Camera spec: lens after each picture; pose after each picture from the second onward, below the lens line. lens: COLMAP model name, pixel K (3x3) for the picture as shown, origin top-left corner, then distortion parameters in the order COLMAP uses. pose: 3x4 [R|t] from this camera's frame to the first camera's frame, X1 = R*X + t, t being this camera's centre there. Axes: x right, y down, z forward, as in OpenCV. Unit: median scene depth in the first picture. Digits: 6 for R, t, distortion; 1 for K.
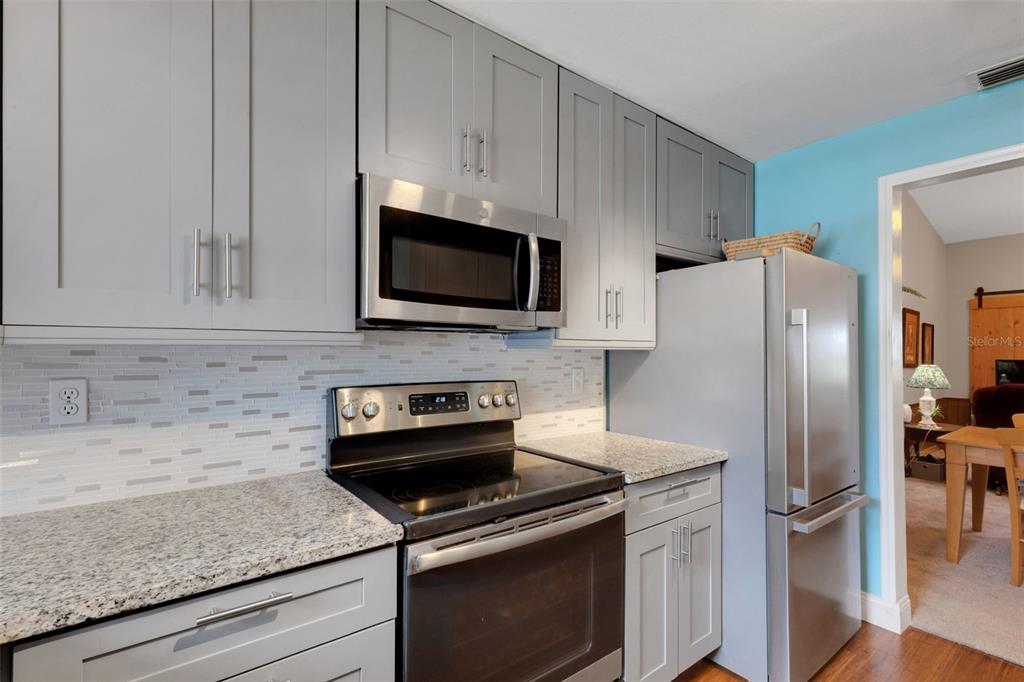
lens RADIAL K [[476.9, 0, 514.3], [0, 476.9, 350.7], [0, 0, 1]] dist [0.009027, -0.001296]
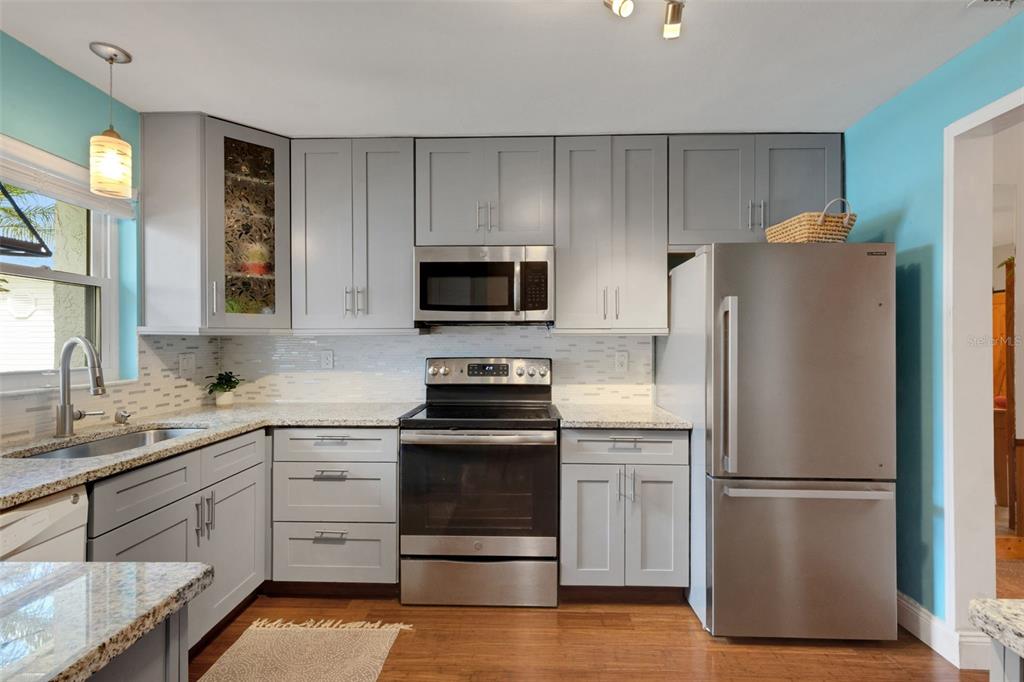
lens RADIAL K [[476.9, 0, 509.8], [0, 476.9, 346.1], [0, 0, 1]] dist [0.009027, -0.001296]
pose [[0.768329, 0.000398, -0.640055, 0.918551], [0.004049, 0.999977, 0.005482, 0.020152], [0.640042, -0.006803, 0.768310, -0.185735]]
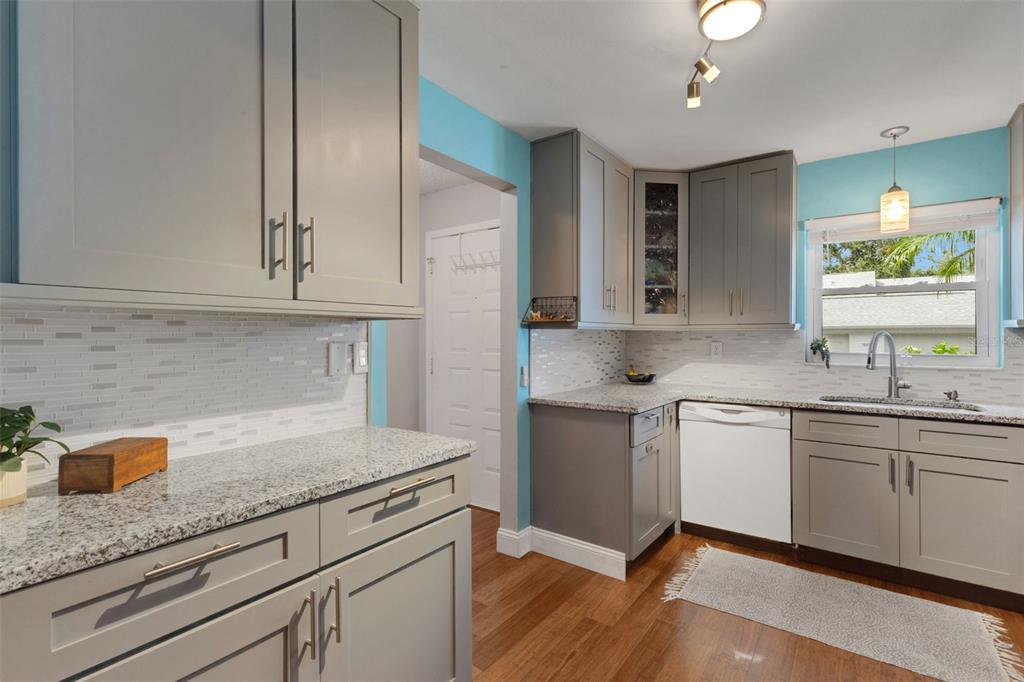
lens RADIAL K [[476.9, 0, 513.0], [0, 476.9, 335.7], [0, 0, 1]] dist [0.009027, -0.001296]
pose [[-0.964001, -0.002022, -0.265892, 1.132988], [0.000109, 0.999968, -0.008000, 0.028457], [0.265900, -0.007741, -0.963970, 1.222776]]
